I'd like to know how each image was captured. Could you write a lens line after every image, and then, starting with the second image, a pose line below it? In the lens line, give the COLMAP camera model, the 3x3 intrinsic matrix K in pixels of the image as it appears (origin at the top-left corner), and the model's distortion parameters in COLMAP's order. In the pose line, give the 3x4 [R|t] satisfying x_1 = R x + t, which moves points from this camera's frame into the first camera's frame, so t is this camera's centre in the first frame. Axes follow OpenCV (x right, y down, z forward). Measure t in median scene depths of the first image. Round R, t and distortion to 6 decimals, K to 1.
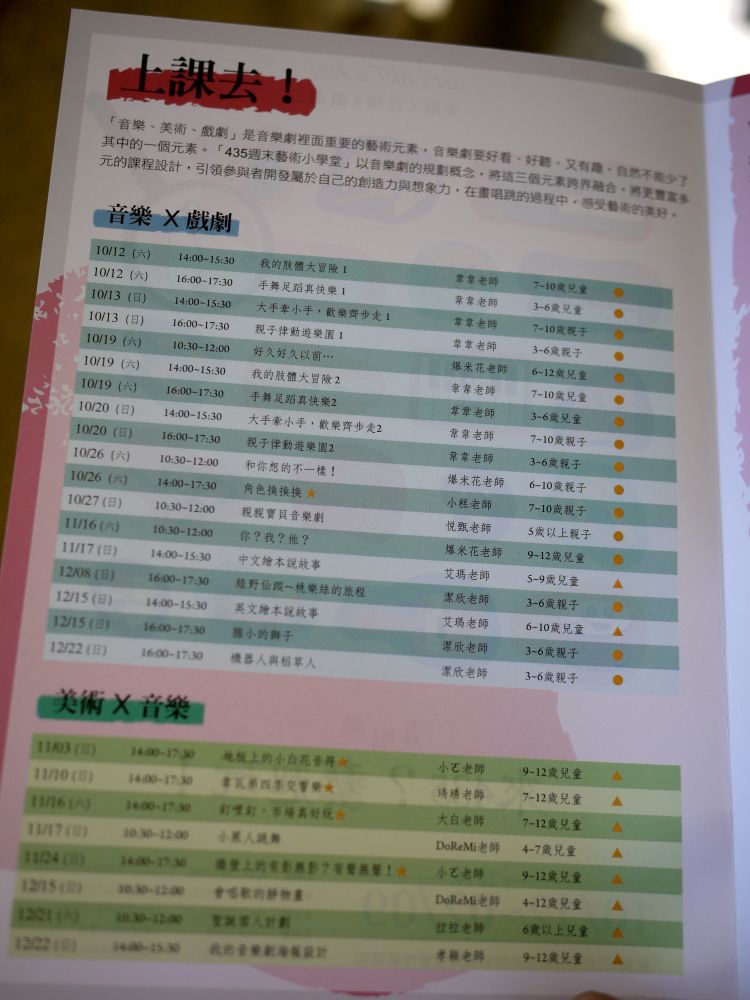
lens RADIAL K [[1162.3, 0, 362.7], [0, 1162.3, 458.9], [0, 0, 1]] dist [0.015303, 0.013043]
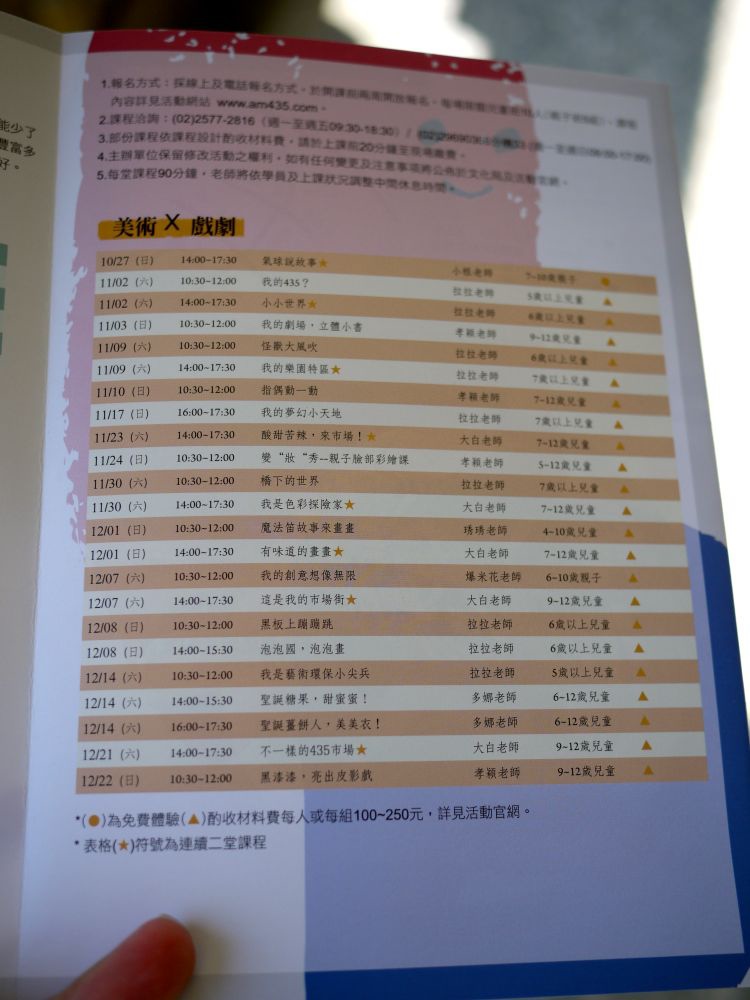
lens RADIAL K [[1171.3, 0, 375.0], [0, 1171.3, 500.0], [0, 0, 1]] dist [-0.142434, -0.018655]
pose [[0.997035, -0.076948, 0.000489, -0.007051], [0.076919, 0.996447, -0.034311, 0.141910], [0.002153, 0.034247, 0.999411, -0.037131]]
